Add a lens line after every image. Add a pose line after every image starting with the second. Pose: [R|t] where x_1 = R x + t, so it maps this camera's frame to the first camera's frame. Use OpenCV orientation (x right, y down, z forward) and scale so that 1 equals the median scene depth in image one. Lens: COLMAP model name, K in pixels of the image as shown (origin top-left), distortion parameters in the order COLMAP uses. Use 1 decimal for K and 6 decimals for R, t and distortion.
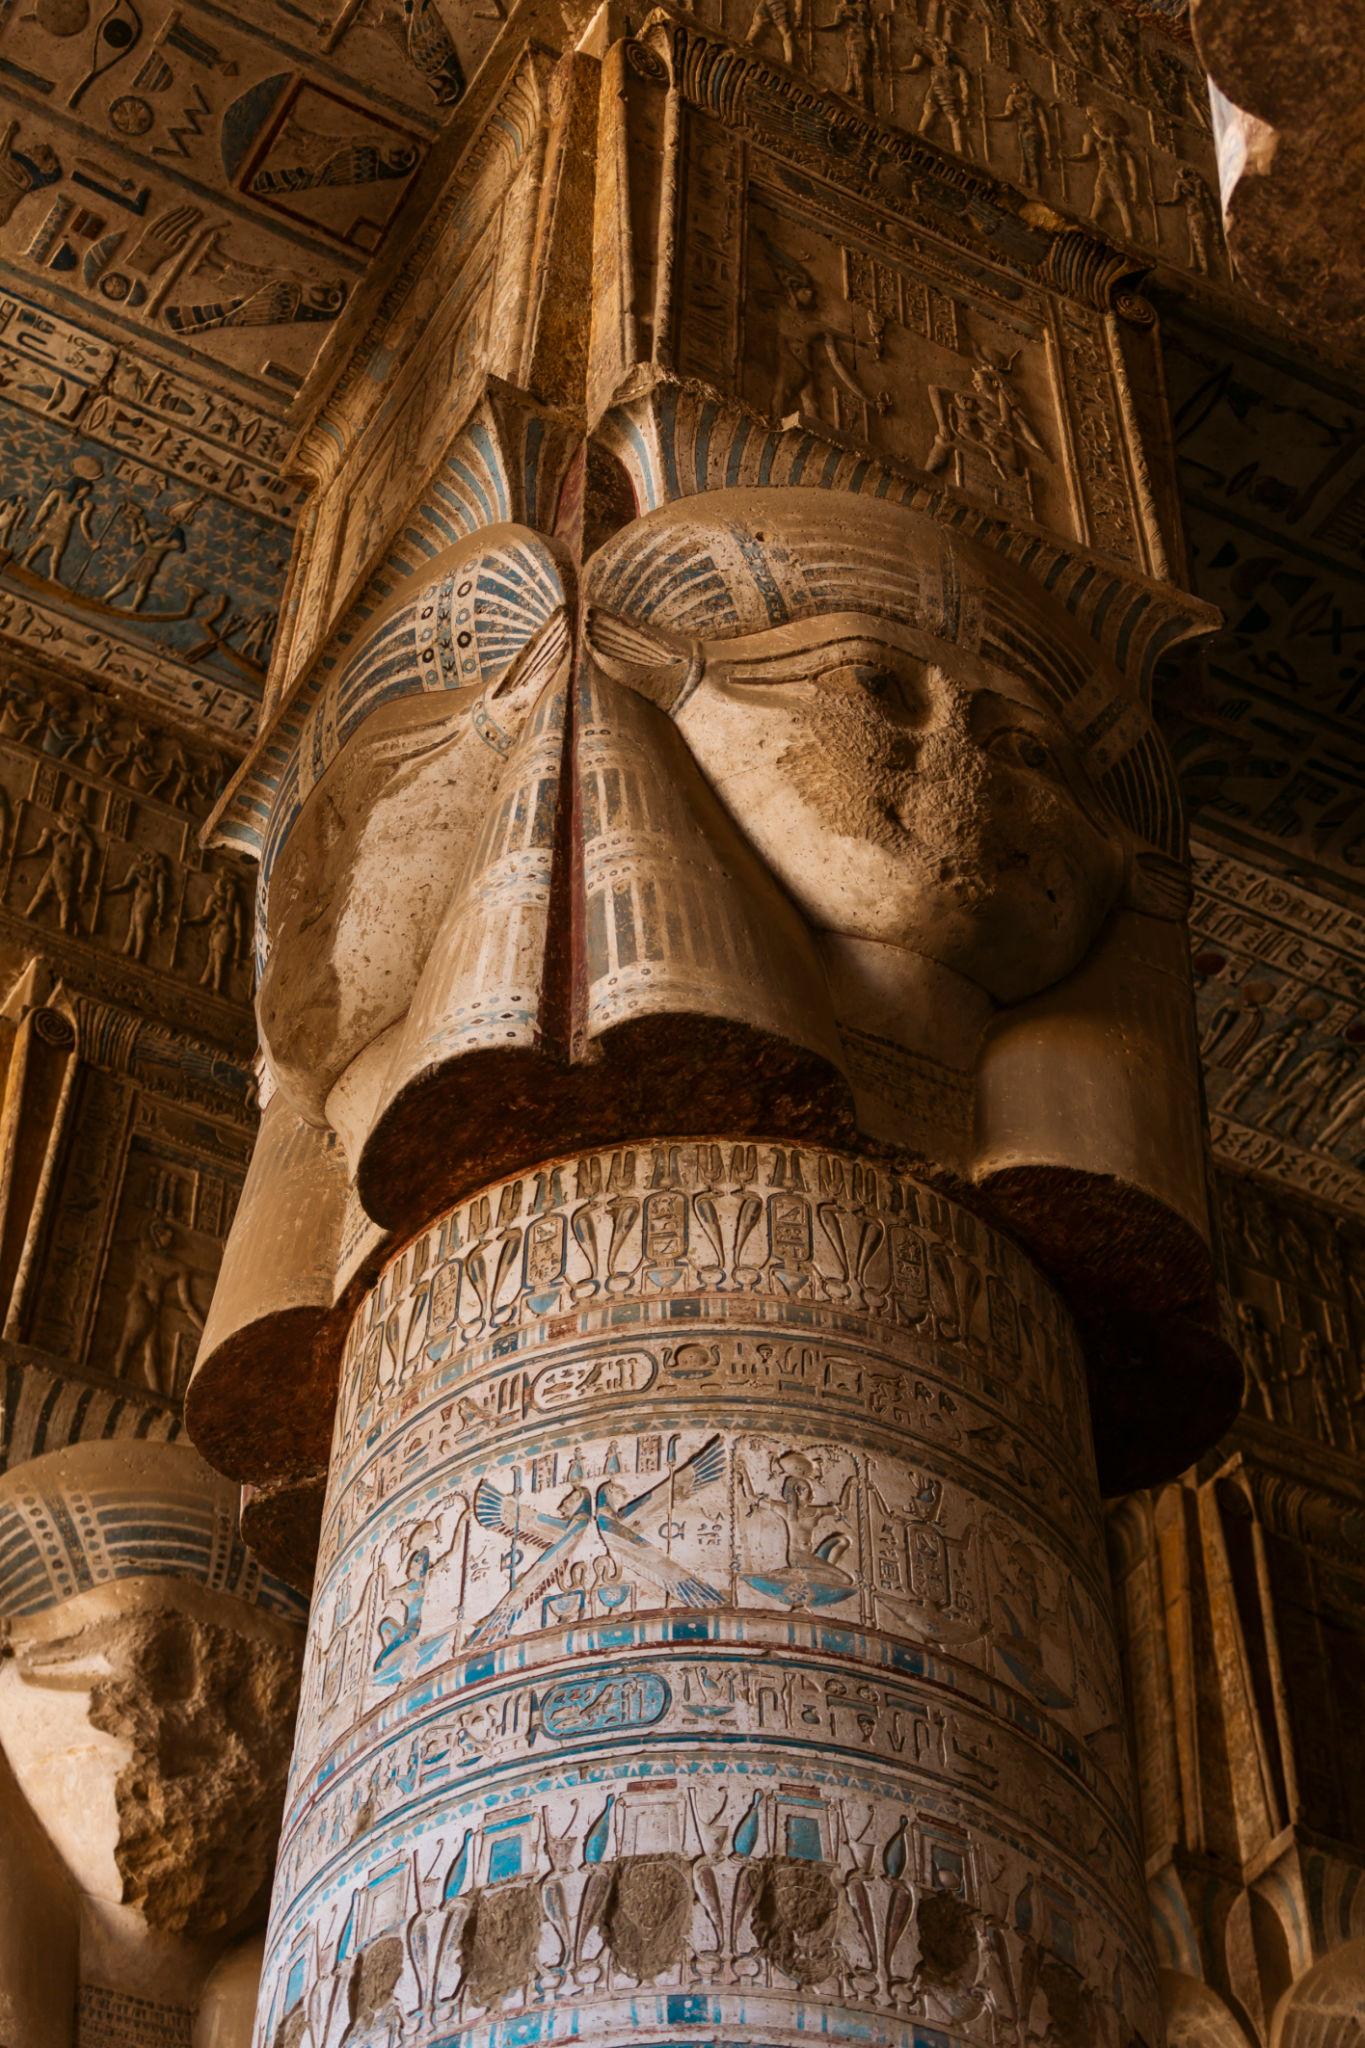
lens RADIAL K [[4063.0, 0, 682.5], [0, 4063.0, 1024.0], [0, 0, 1]] dist [0.471802, -0.041214]
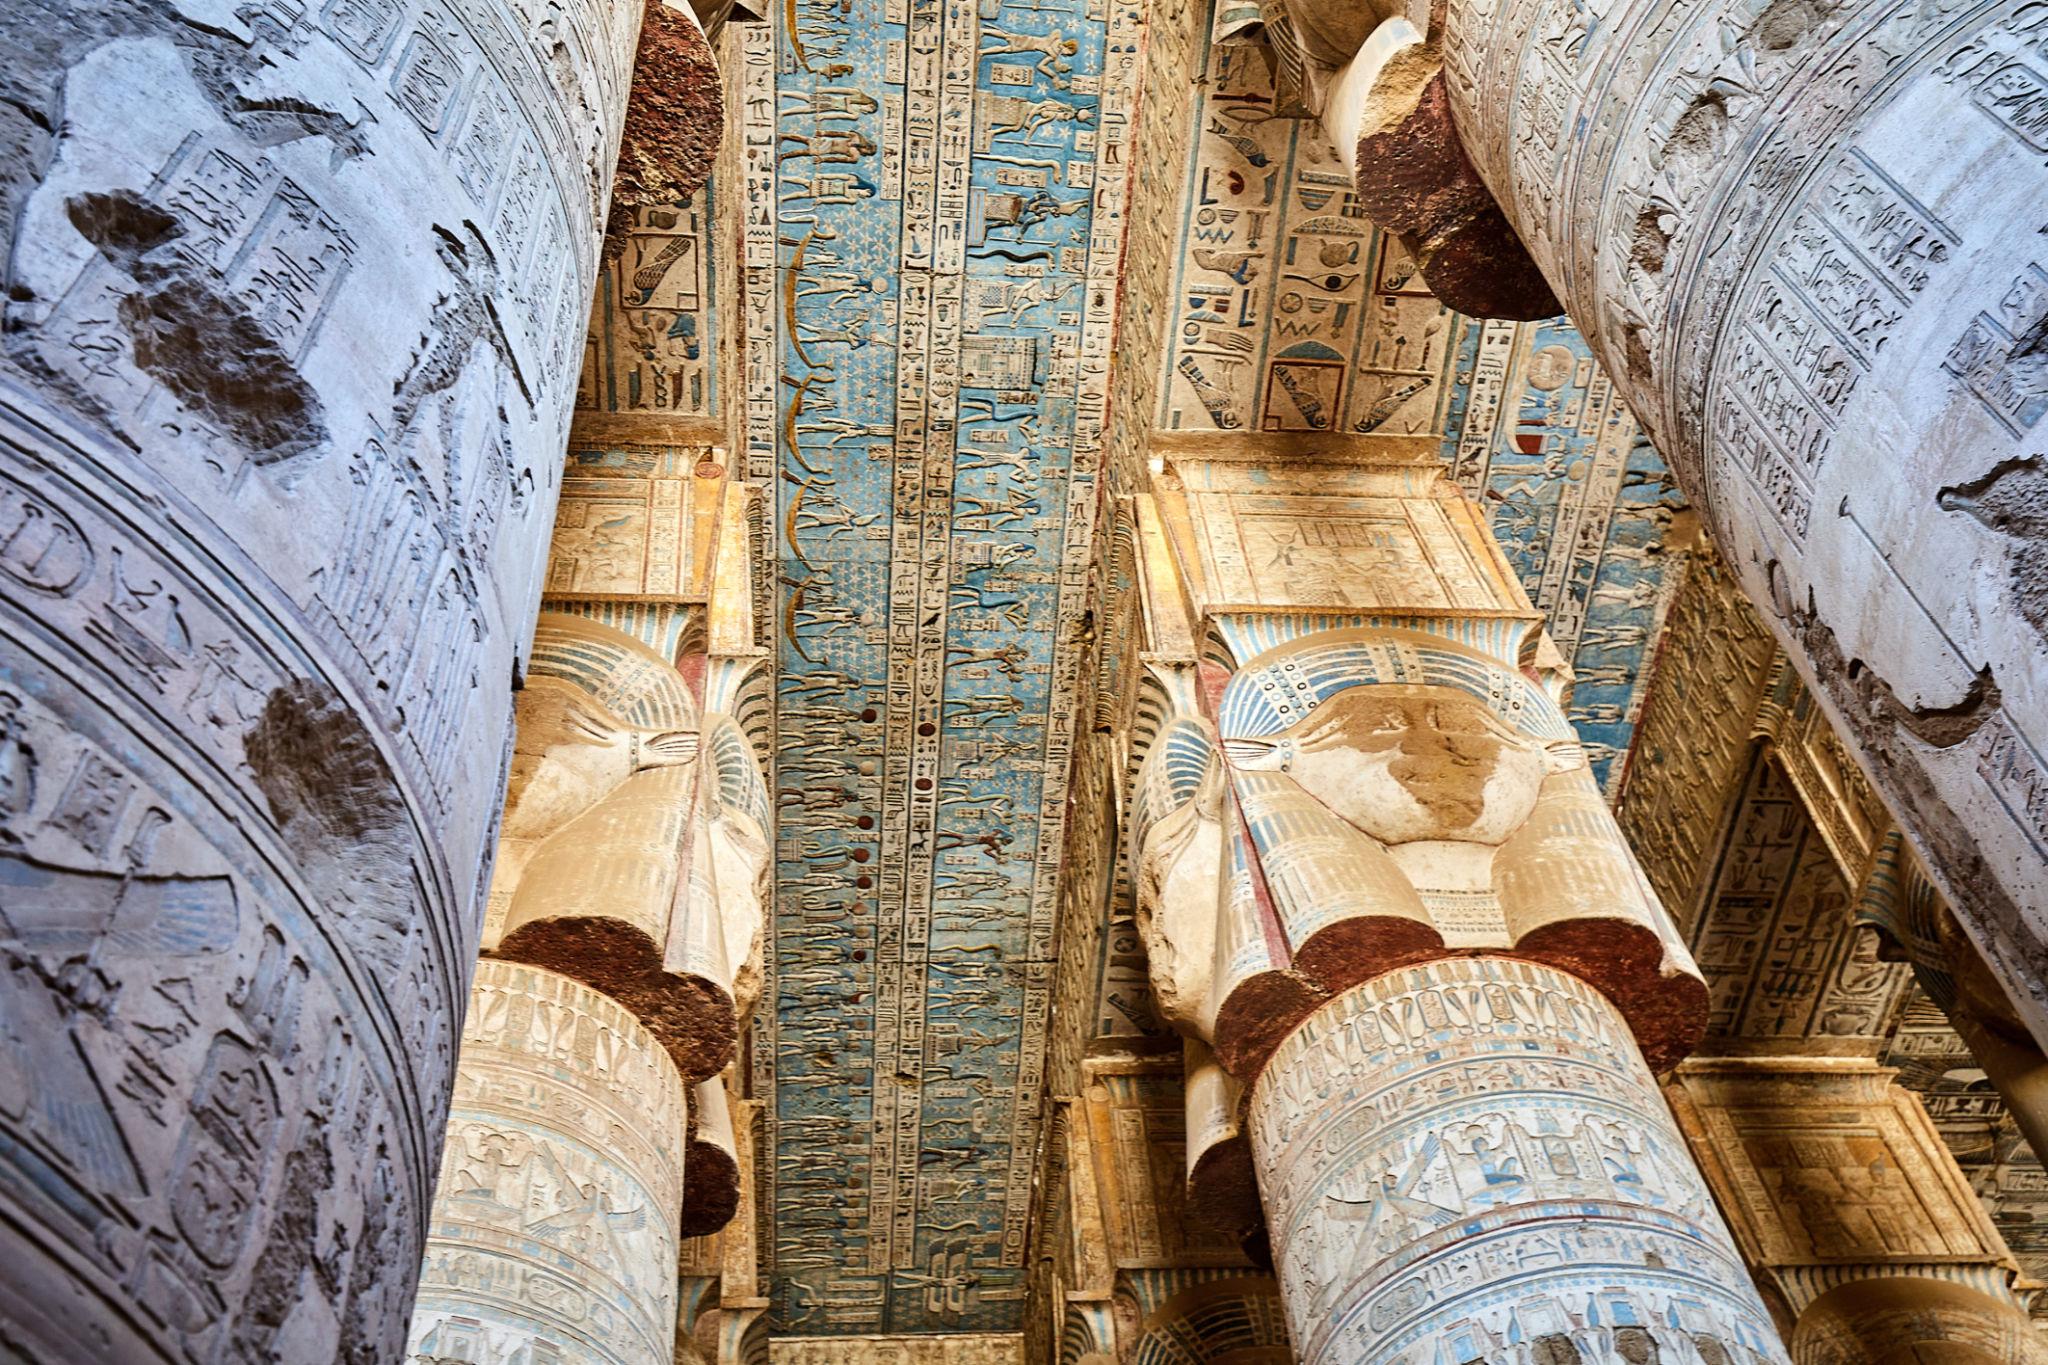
lens RADIAL K [[2080.8, 0, 1024.0], [0, 2080.8, 682.5], [0, 0, 1]] dist [0.000510, 0.167092]
pose [[0.426087, 0.726955, 0.538504, -0.482743], [-0.613377, 0.669673, -0.418697, 0.318101], [-0.664995, -0.151904, 0.731236, 0.296578]]
